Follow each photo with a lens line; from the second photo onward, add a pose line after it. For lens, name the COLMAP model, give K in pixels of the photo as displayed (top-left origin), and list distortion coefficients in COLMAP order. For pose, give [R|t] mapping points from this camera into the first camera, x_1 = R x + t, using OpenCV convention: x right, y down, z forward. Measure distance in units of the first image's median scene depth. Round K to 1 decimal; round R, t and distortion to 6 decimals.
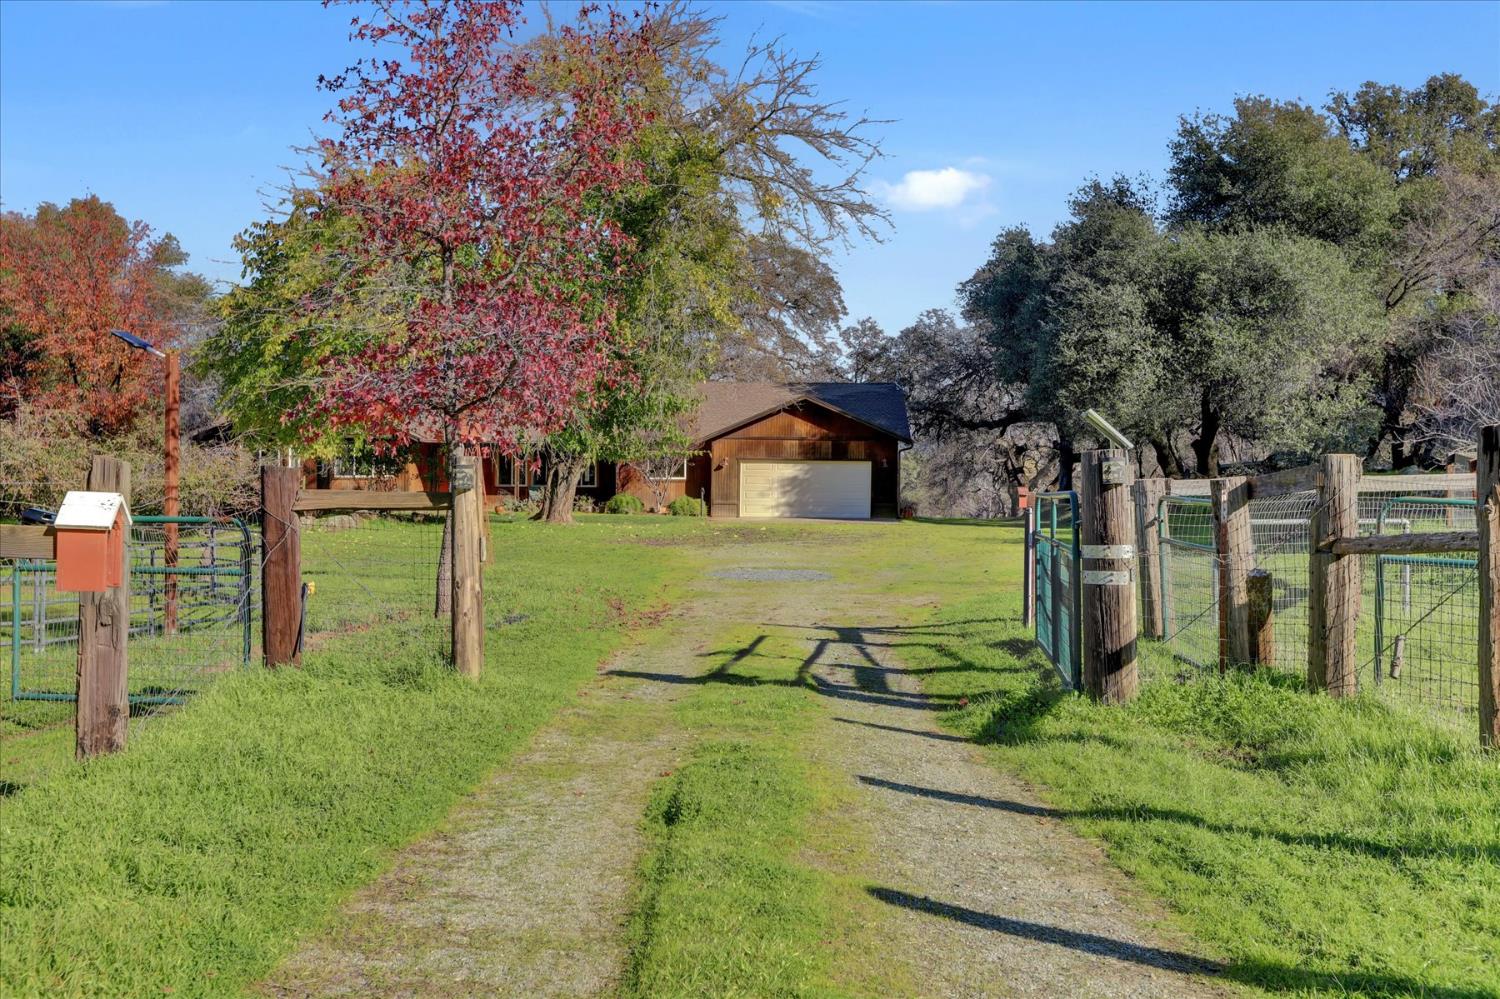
lens RADIAL K [[908.3, 0, 751.8], [0, 908.3, 502.1], [0, 0, 1]] dist [0.014885, 0.002000]
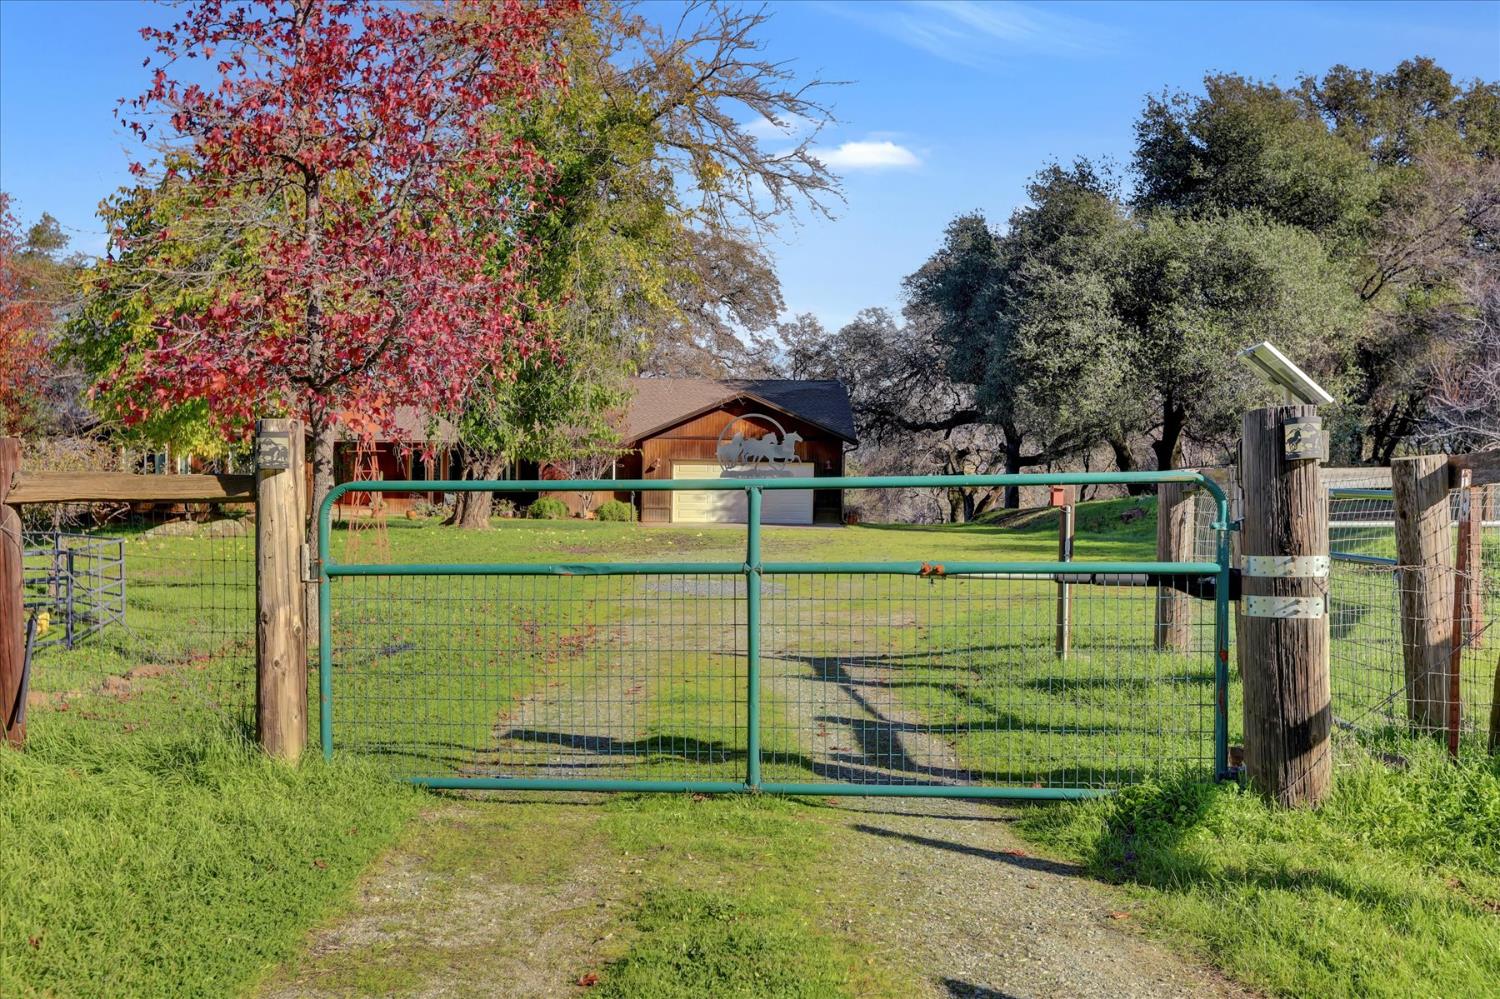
lens RADIAL K [[908.3, 0, 745.4], [0, 908.3, 499.1], [0, 0, 1]] dist [0.014885, 0.002000]
pose [[0.997425, 0.002844, 0.071658, -0.009301], [-0.002074, 0.999939, -0.010818, 0.004053], [-0.071685, 0.010641, 0.997371, 0.104005]]
